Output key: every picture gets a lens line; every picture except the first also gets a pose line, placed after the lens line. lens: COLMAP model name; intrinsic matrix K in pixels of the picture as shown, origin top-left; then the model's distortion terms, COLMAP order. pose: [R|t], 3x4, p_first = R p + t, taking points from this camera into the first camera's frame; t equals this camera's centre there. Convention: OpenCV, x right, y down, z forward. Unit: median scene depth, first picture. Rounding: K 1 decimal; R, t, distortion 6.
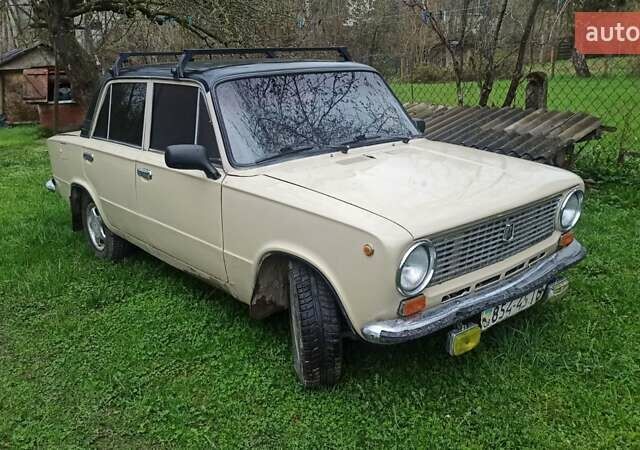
lens RADIAL K [[593.7, 0, 318.5], [0, 593.7, 228.8], [0, 0, 1]] dist [0.033273, 0.000000]
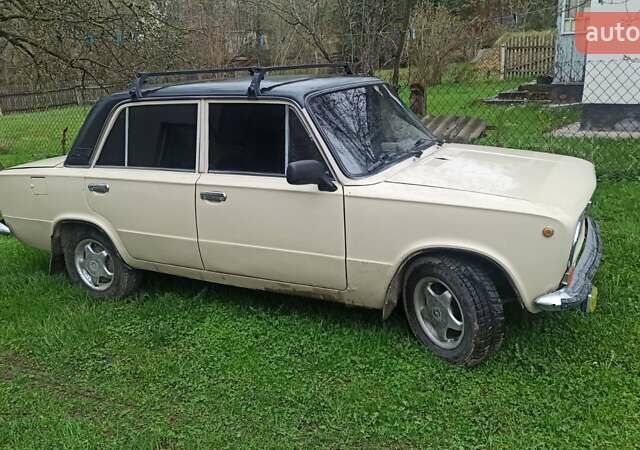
lens RADIAL K [[593.7, 0, 320.3], [0, 593.7, 223.3], [0, 0, 1]] dist [0.033273, 0.000000]
pose [[0.925081, -0.115490, 0.361783, -0.582558], [0.127244, 0.991833, -0.008746, -0.021777], [-0.357818, 0.054125, 0.932221, 0.045600]]
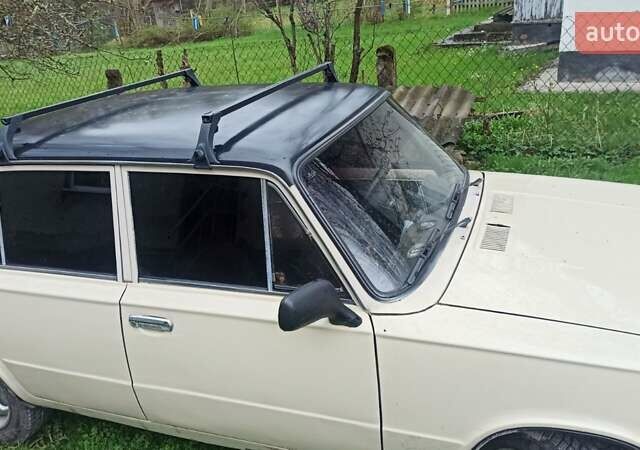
lens RADIAL K [[593.7, 0, 321.2], [0, 593.7, 225.0], [0, 0, 1]] dist [0.033273, 0.000000]
pose [[0.871253, -0.228987, 0.434148, -0.456213], [0.197809, 0.973306, 0.116395, -0.270119], [-0.449211, -0.015531, 0.893291, 0.466417]]
